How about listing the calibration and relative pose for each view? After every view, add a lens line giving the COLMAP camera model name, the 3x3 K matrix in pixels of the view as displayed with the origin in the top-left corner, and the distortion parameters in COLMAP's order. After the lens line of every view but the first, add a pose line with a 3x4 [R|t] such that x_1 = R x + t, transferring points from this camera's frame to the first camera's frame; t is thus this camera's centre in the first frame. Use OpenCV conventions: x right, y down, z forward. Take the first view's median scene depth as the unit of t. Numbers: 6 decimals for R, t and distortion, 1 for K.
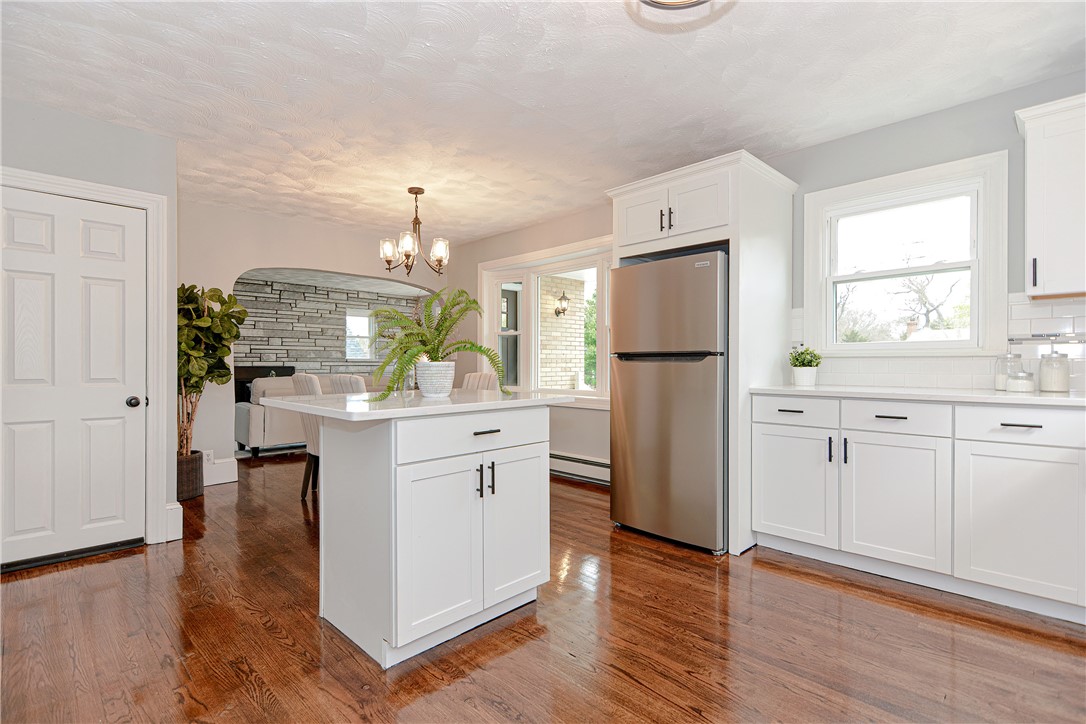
lens RADIAL K [[523.7, 0, 541.4], [0, 523.7, 369.4], [0, 0, 1]] dist [0.010653, -0.003842]
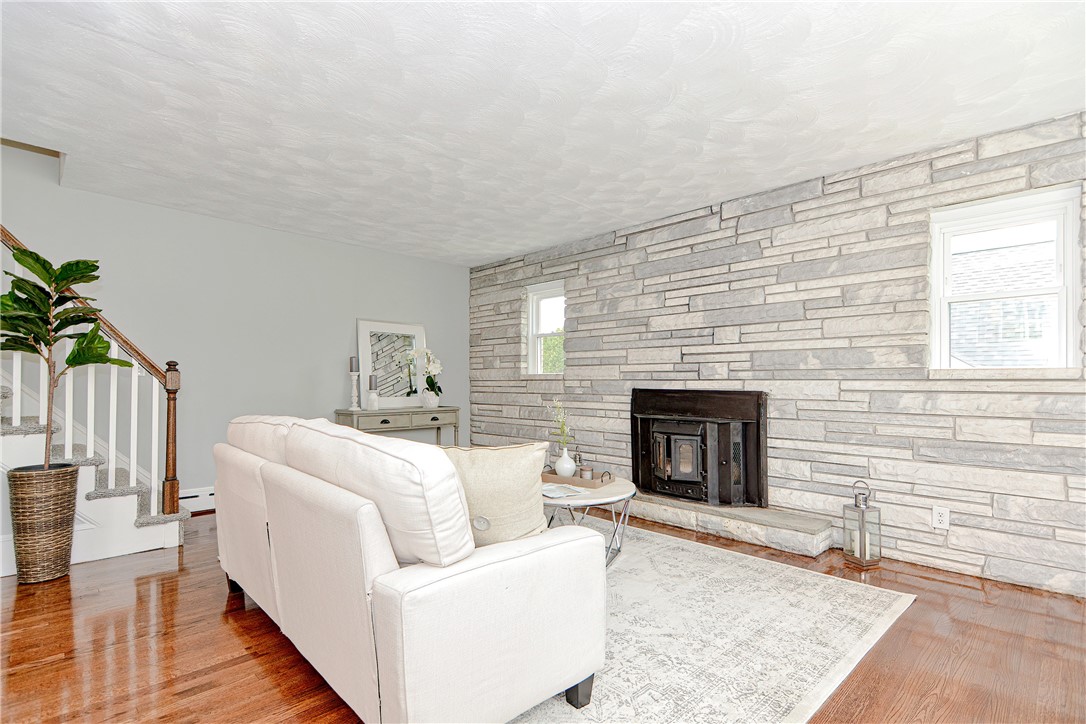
lens RADIAL K [[523.7, 0, 539.1], [0, 523.7, 375.6], [0, 0, 1]] dist [0.010653, -0.003842]
pose [[0.006913, -0.013469, -0.999885, -0.063217], [-0.014215, 0.999807, -0.013566, -0.010186], [0.999875, 0.014308, 0.006720, 0.828555]]
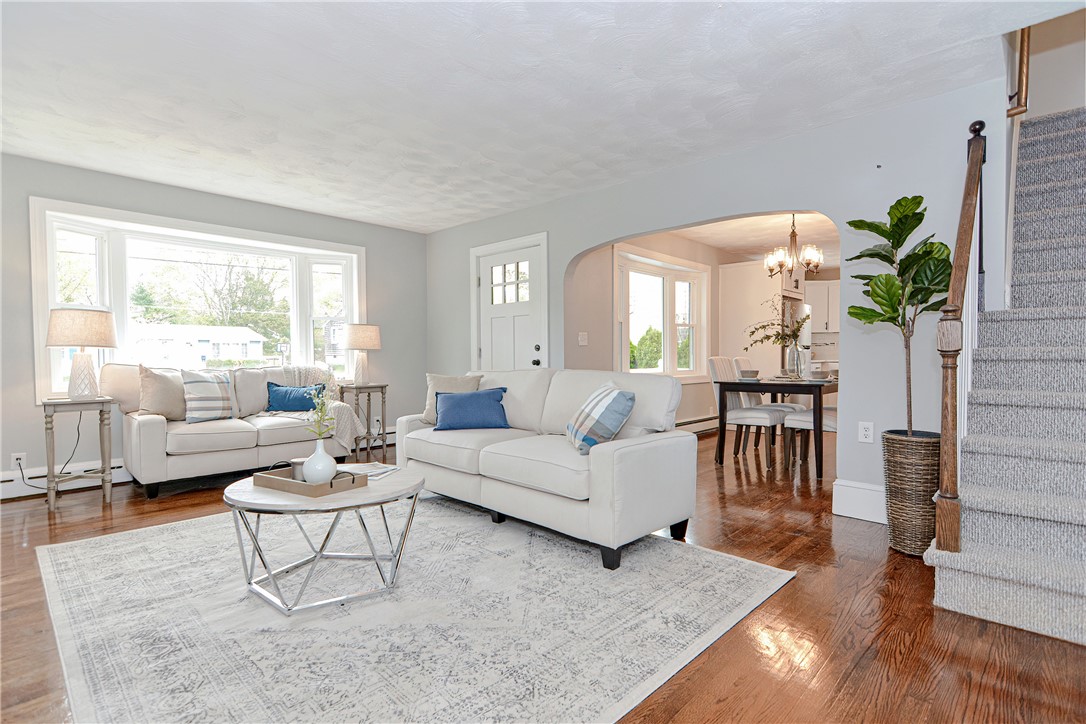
lens RADIAL K [[523.7, 0, 551.3], [0, 523.7, 364.3], [0, 0, 1]] dist [0.010653, -0.003842]
pose [[-0.048913, -0.016829, 0.998661, -0.672956], [0.015949, 0.999717, 0.017628, -0.002564], [-0.998676, 0.016790, -0.048631, 0.749941]]
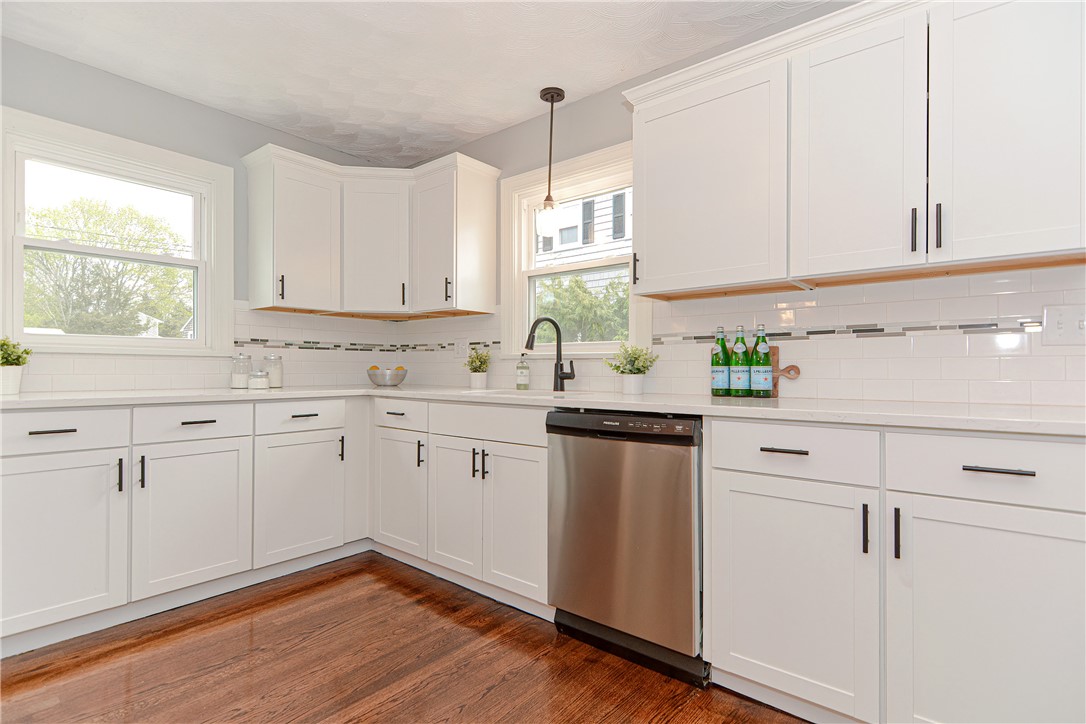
lens RADIAL K [[523.7, 0, 553.5], [0, 523.7, 363.5], [0, 0, 1]] dist [0.010653, -0.003842]
pose [[-0.107130, 0.009974, 0.994195, -0.084964], [0.003151, 0.999948, -0.009692, 0.000380], [-0.994240, 0.002094, -0.107156, 0.142119]]
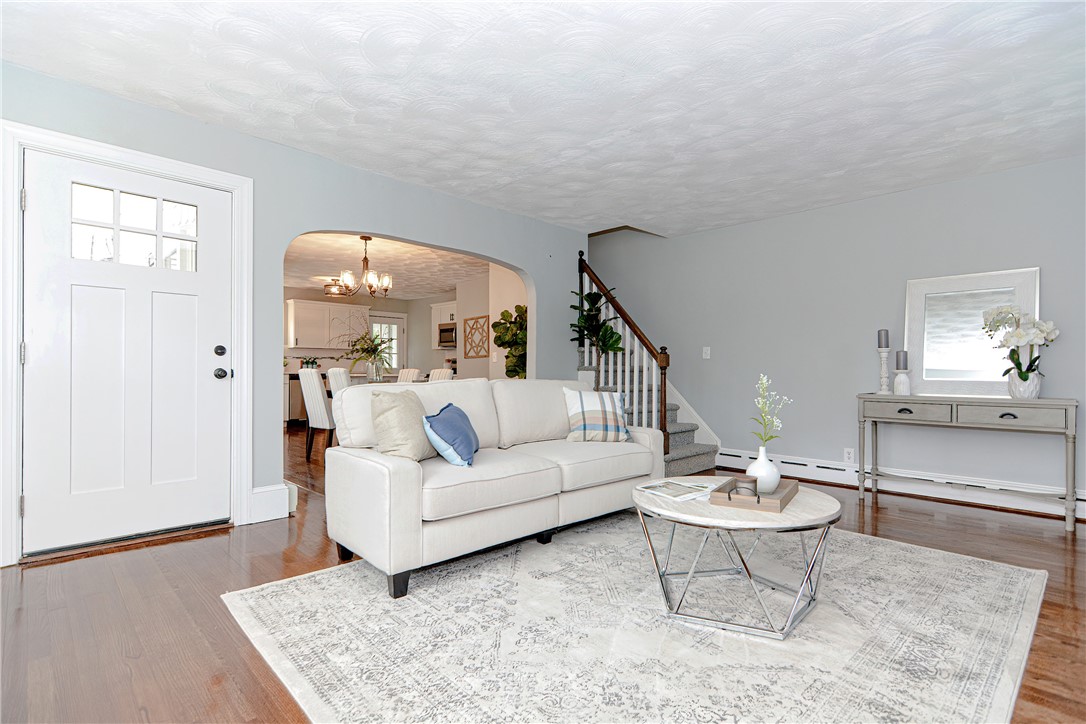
lens RADIAL K [[523.7, 0, 543.6], [0, 523.7, 361.3], [0, 0, 1]] dist [0.010653, -0.003842]
pose [[-0.999975, -0.005728, -0.004159, -0.326245], [-0.005696, 0.999955, -0.007613, -0.002120], [0.004202, -0.007590, -0.999962, 1.096253]]
